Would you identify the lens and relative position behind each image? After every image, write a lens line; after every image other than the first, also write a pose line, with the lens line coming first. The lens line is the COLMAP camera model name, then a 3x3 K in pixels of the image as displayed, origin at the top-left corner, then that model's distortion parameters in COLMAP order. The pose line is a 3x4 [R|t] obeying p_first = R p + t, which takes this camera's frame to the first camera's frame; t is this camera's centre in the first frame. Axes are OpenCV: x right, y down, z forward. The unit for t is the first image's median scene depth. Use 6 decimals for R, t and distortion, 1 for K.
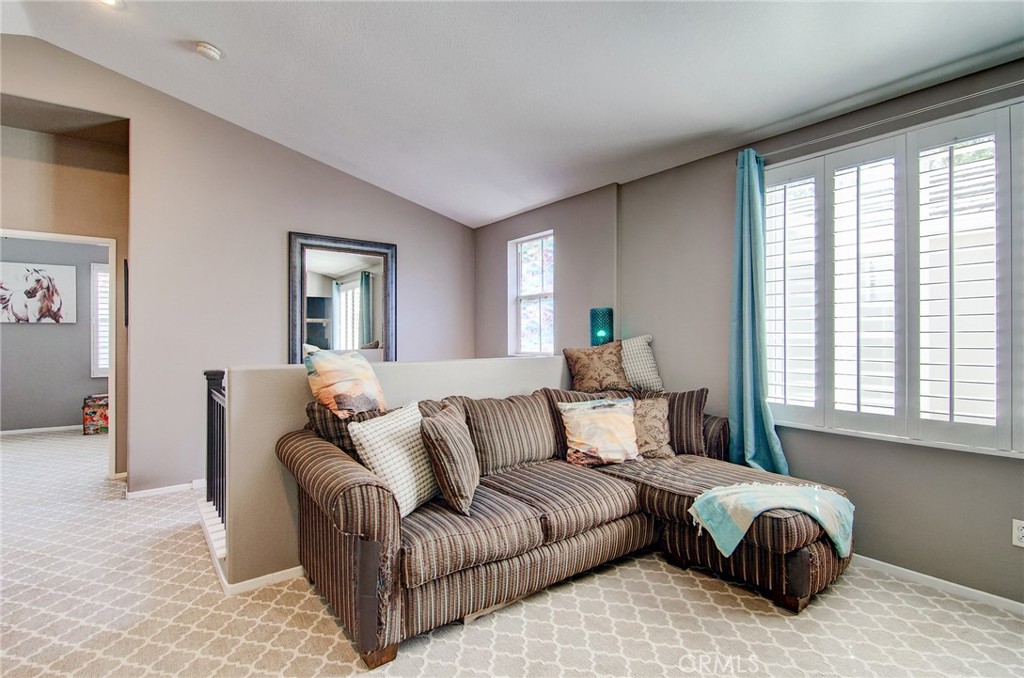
lens RADIAL K [[499.3, 0, 514.7], [0, 499.3, 334.5], [0, 0, 1]] dist [-0.004879, -0.000150]
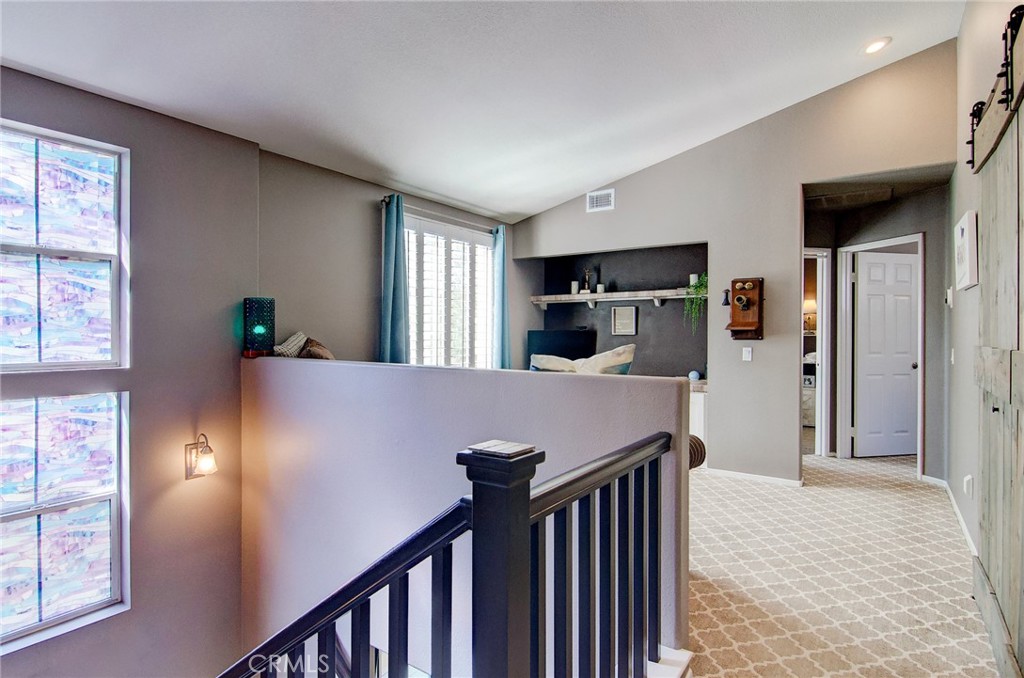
lens RADIAL K [[499.3, 0, 514.4], [0, 499.3, 341.1], [0, 0, 1]] dist [-0.004879, -0.000150]
pose [[-0.291950, 0.009834, 0.956383, -0.963417], [0.010792, 0.999917, -0.006987, 0.036601], [-0.956373, 0.008281, -0.292032, 1.171961]]
